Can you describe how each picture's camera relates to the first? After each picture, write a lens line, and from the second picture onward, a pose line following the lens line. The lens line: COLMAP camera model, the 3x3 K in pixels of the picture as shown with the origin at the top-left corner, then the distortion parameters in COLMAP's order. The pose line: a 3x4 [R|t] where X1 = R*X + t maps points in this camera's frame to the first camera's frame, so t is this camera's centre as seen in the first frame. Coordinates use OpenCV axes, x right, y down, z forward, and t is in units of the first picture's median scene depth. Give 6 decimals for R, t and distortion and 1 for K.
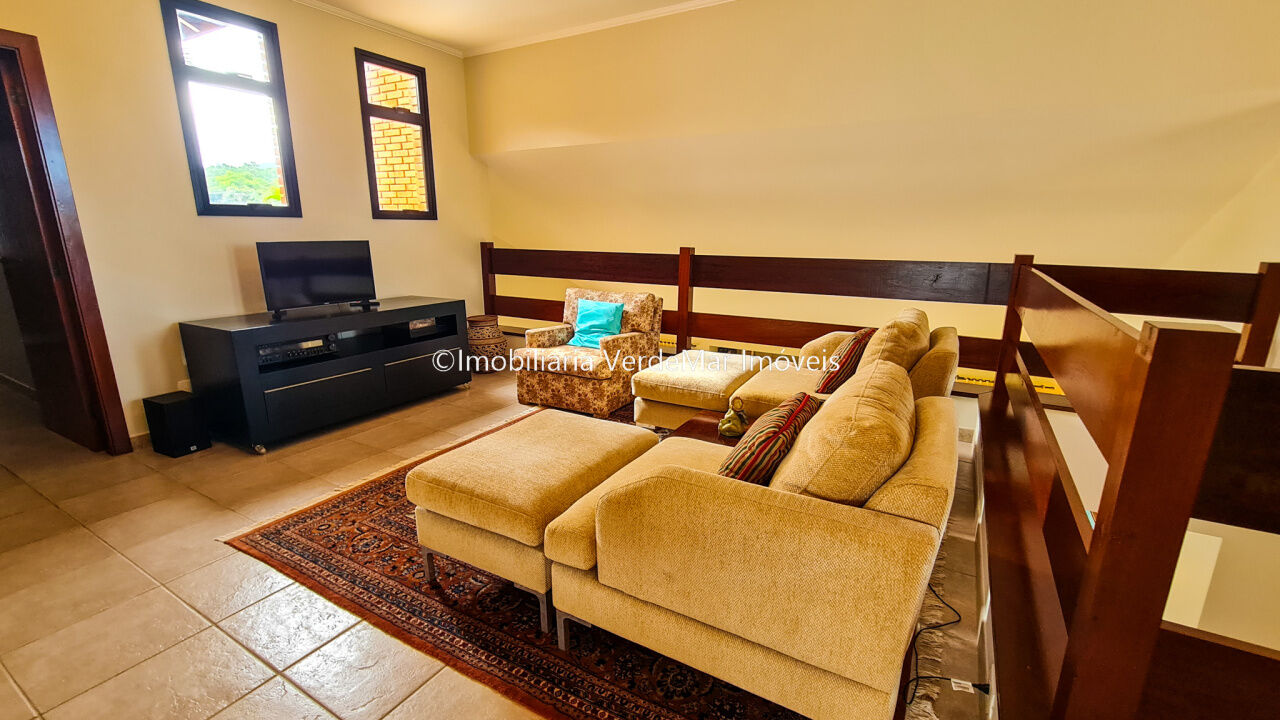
lens RADIAL K [[524.8, 0, 640.8], [0, 524.8, 359.7], [0, 0, 1]] dist [0.000202, -0.000262]
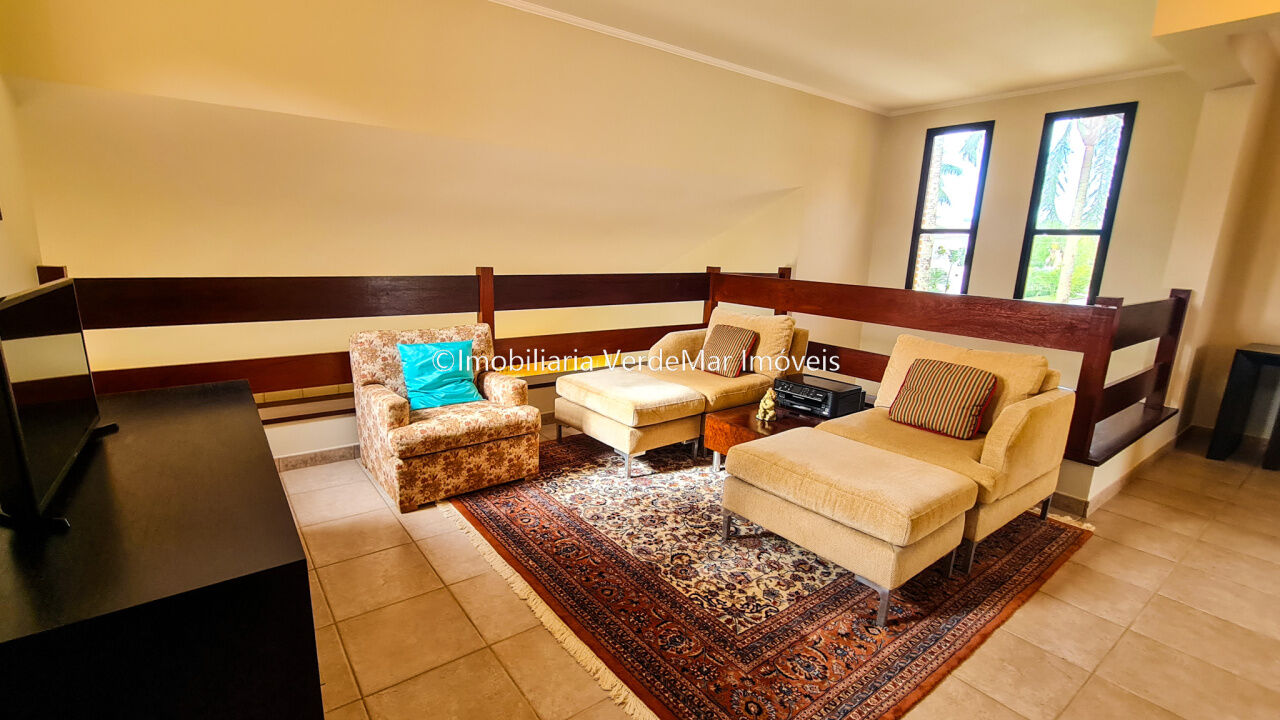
lens RADIAL K [[524.8, 0, 640.8], [0, 524.8, 359.7], [0, 0, 1]] dist [0.000202, -0.000262]
pose [[0.436993, -0.184112, 0.880420, -0.676230], [0.204364, 0.973550, 0.102152, -0.114951], [-0.875941, 0.135286, 0.463061, 0.447047]]
